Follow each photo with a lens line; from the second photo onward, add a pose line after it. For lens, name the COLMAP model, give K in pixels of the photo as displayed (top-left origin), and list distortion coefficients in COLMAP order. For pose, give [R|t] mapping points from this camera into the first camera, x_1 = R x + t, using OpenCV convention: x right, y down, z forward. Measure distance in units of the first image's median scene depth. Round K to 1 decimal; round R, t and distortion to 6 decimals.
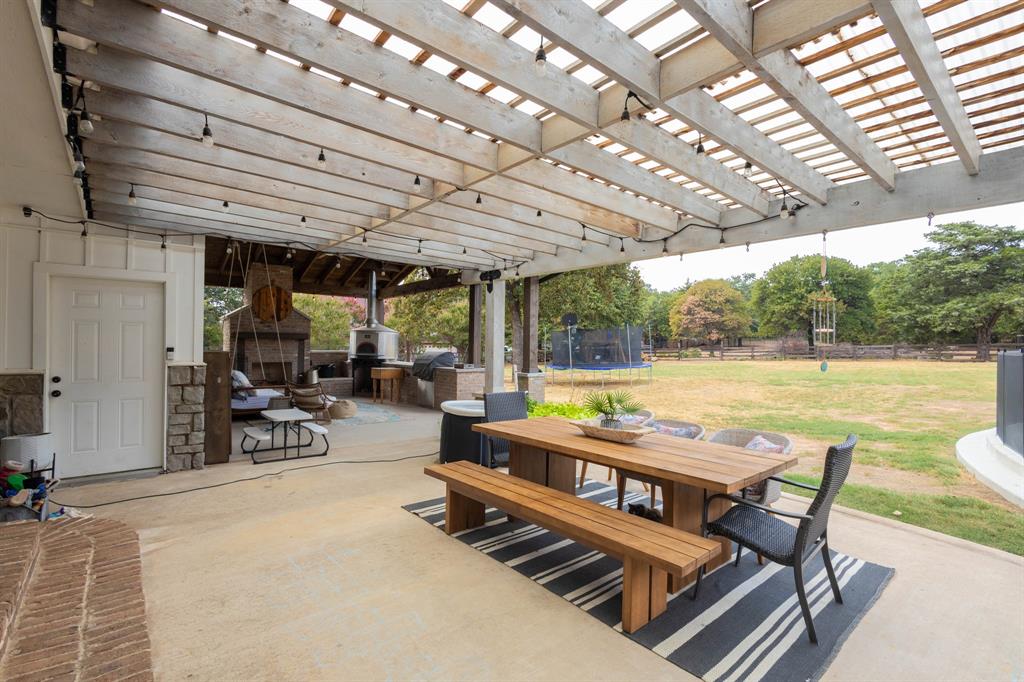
lens RADIAL K [[469.6, 0, 514.1], [0, 469.6, 344.3], [0, 0, 1]] dist [0.005154, -0.000223]
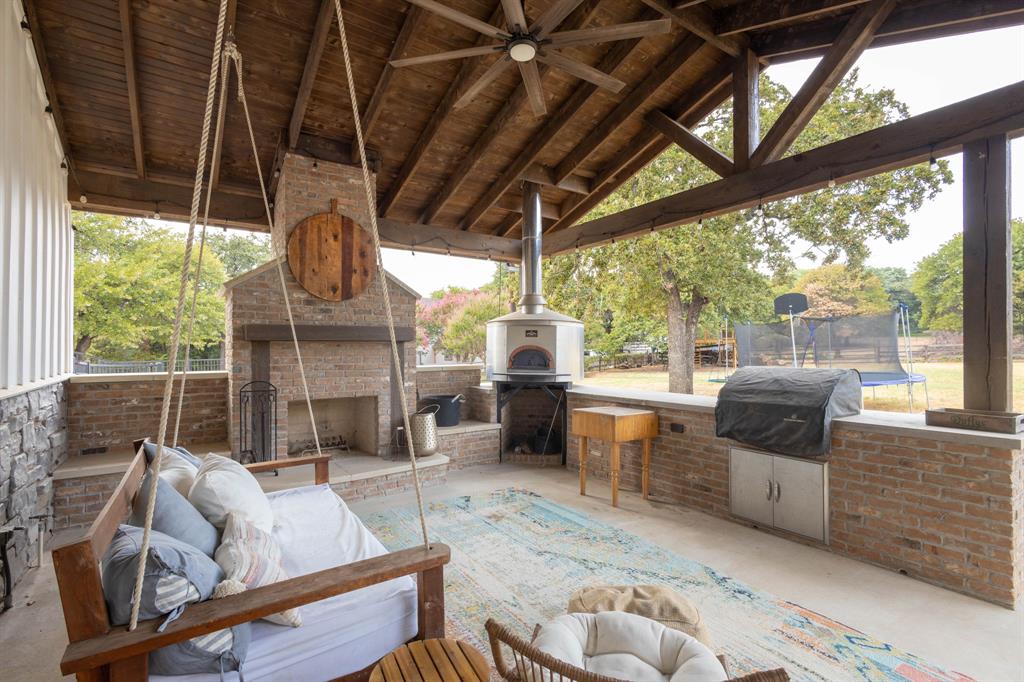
lens RADIAL K [[469.6, 0, 505.9], [0, 469.6, 342.9], [0, 0, 1]] dist [0.005154, -0.000223]
pose [[0.995870, -0.020305, -0.088495, -0.320134], [0.019267, 0.999735, -0.012572, -0.002020], [0.088727, 0.010815, 0.995997, 0.589186]]
